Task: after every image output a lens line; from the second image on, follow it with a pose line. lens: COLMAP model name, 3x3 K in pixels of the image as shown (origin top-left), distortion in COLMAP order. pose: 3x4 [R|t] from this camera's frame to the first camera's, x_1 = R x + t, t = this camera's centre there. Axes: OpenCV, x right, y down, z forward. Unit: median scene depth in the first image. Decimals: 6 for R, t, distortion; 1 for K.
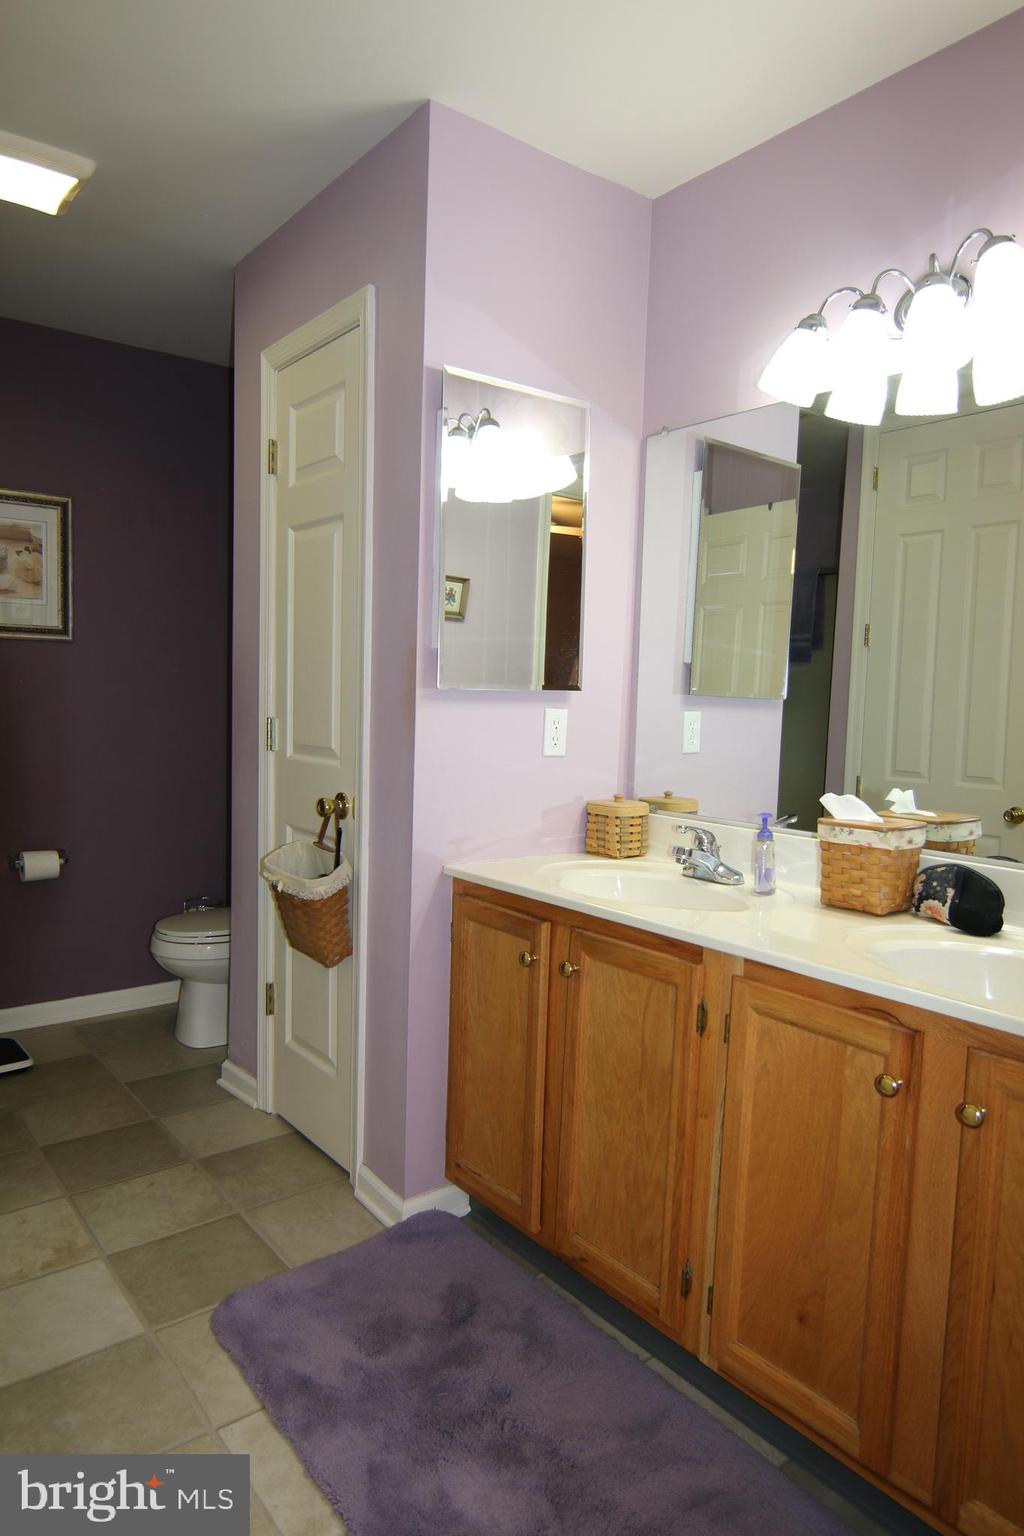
lens RADIAL K [[970.7, 0, 509.1], [0, 970.7, 767.7], [0, 0, 1]] dist [-0.022671, 0.010440]
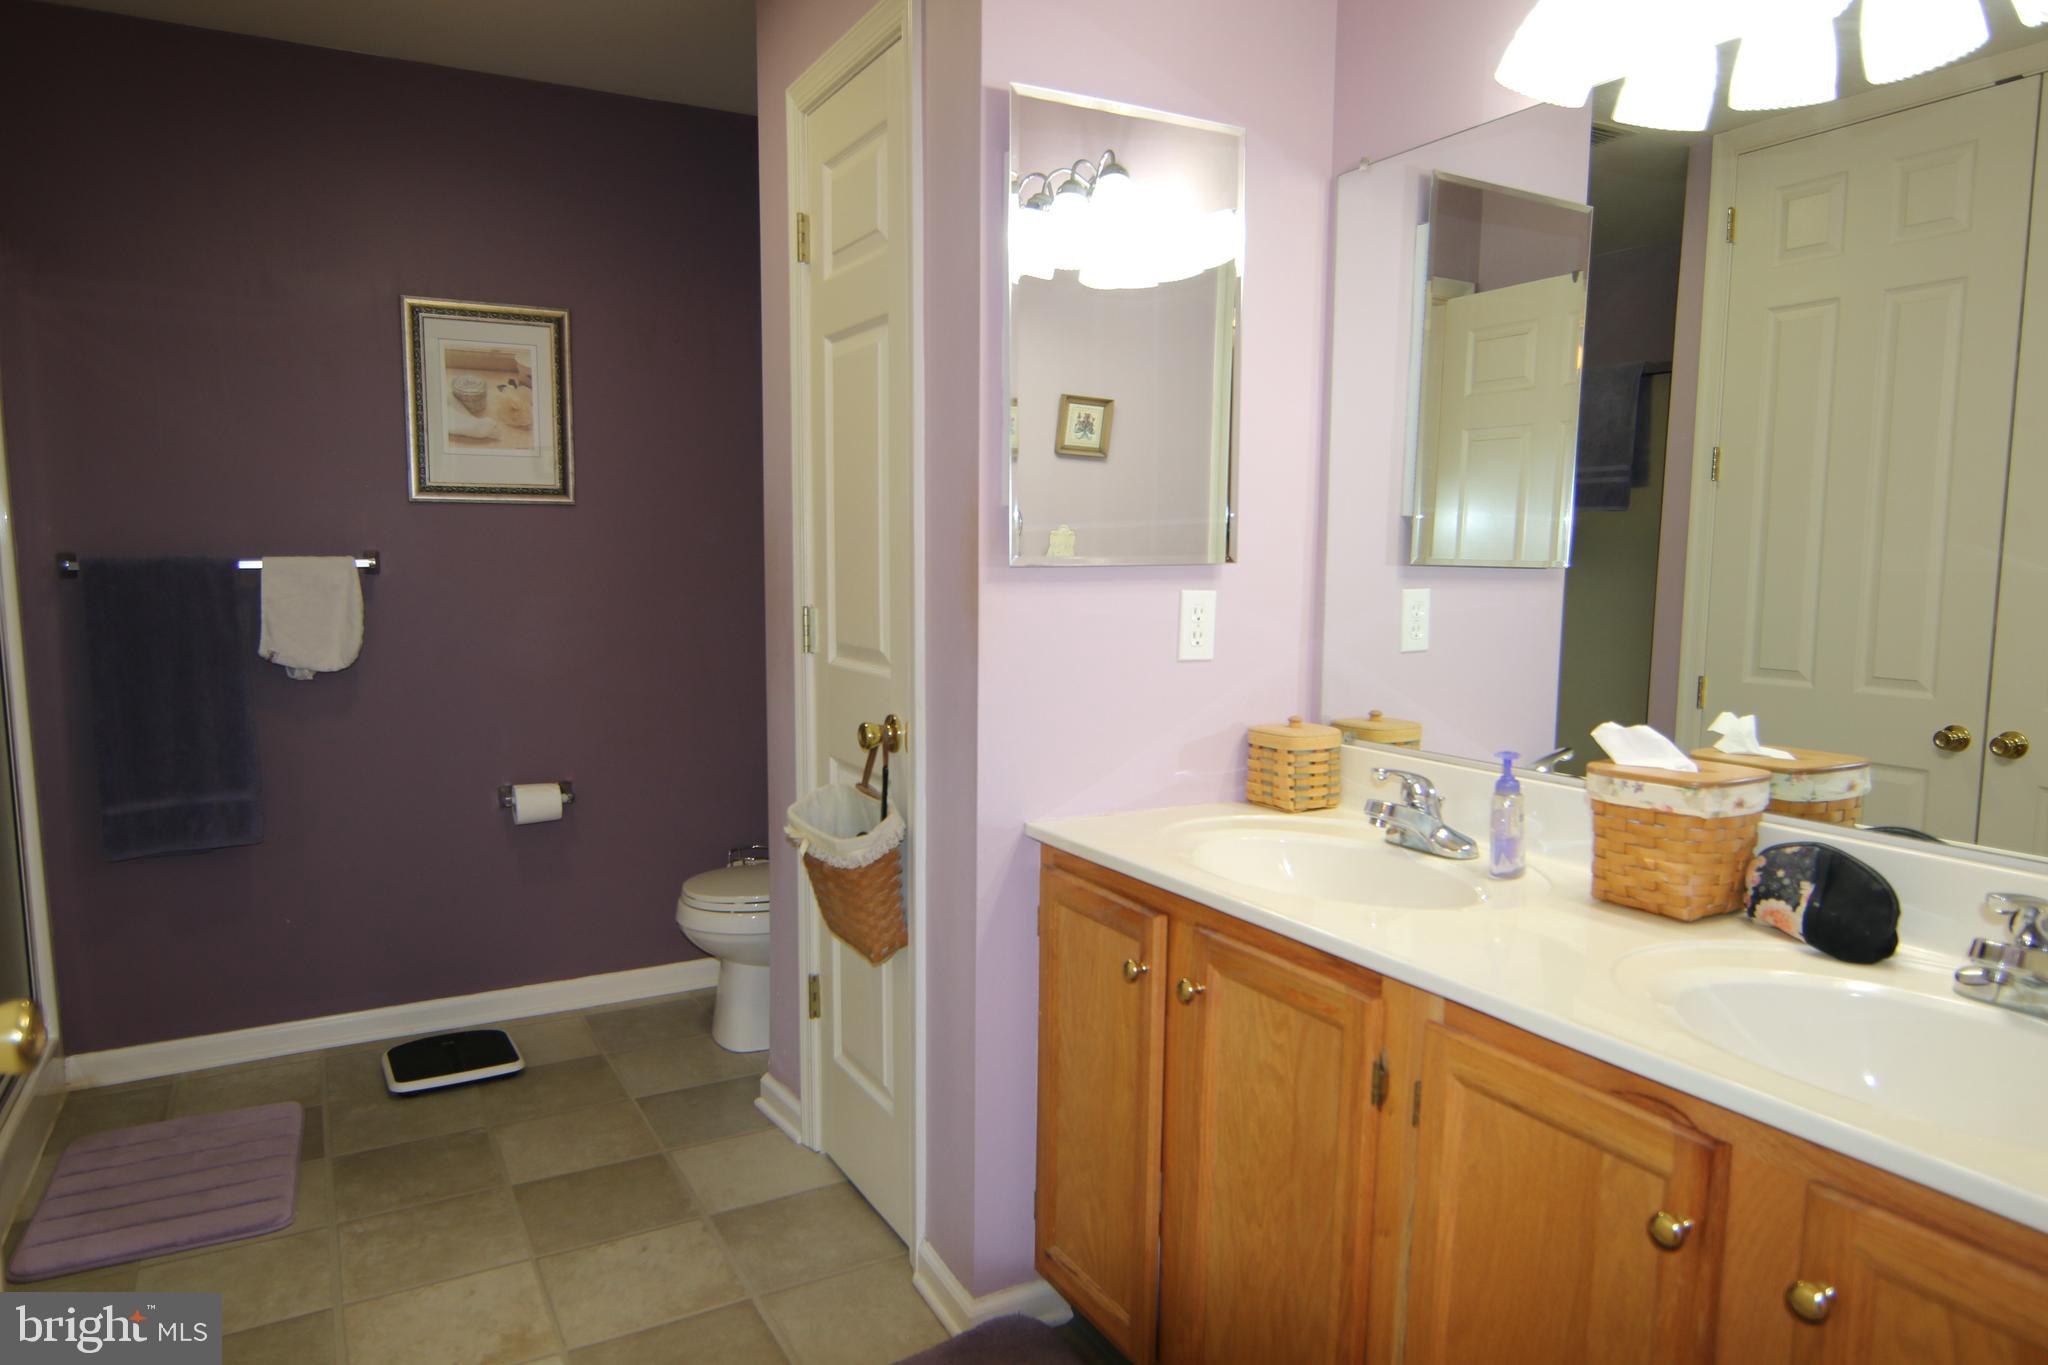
lens RADIAL K [[1294.3, 0, 1031.6], [0, 1294.3, 693.5], [0, 0, 1]] dist [-0.022671, 0.010440]
pose [[0.988349, -0.003030, -0.152175, 0.069692], [0.007765, 0.999503, 0.030536, -0.017296], [0.152007, -0.031362, 0.987882, 0.090612]]
